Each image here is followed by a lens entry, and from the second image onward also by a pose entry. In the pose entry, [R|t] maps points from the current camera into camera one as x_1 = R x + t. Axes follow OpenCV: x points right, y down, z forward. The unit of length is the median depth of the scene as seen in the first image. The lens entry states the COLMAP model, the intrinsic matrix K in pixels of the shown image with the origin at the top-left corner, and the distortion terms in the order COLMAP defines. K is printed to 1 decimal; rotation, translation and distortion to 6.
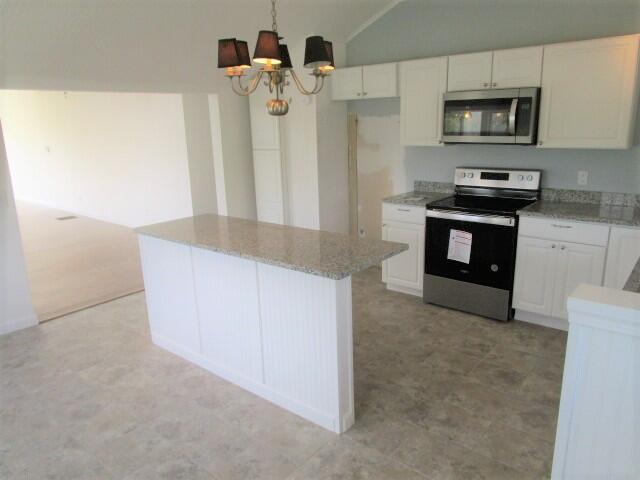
lens RADIAL K [[464.3, 0, 324.3], [0, 464.3, 239.1], [0, 0, 1]] dist [-0.041151, 0.005035]
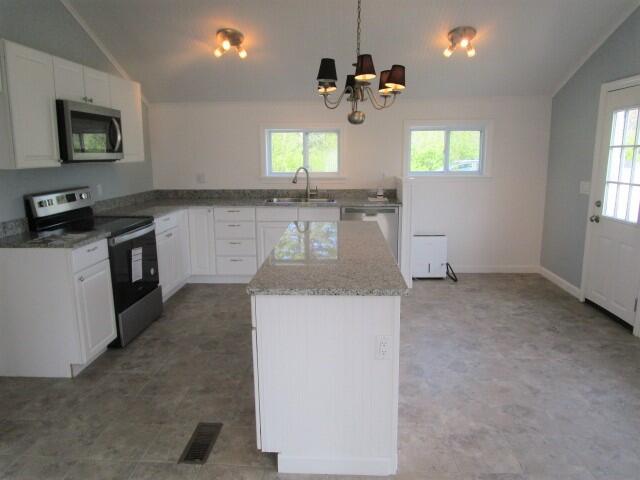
lens RADIAL K [[464.3, 0, 323.9], [0, 464.3, 239.9], [0, 0, 1]] dist [-0.041151, 0.005035]
pose [[-0.599265, -0.123217, 0.791011, -0.854536], [0.216695, 0.926231, 0.308448, -0.299543], [-0.770665, 0.356250, -0.528357, 1.454361]]
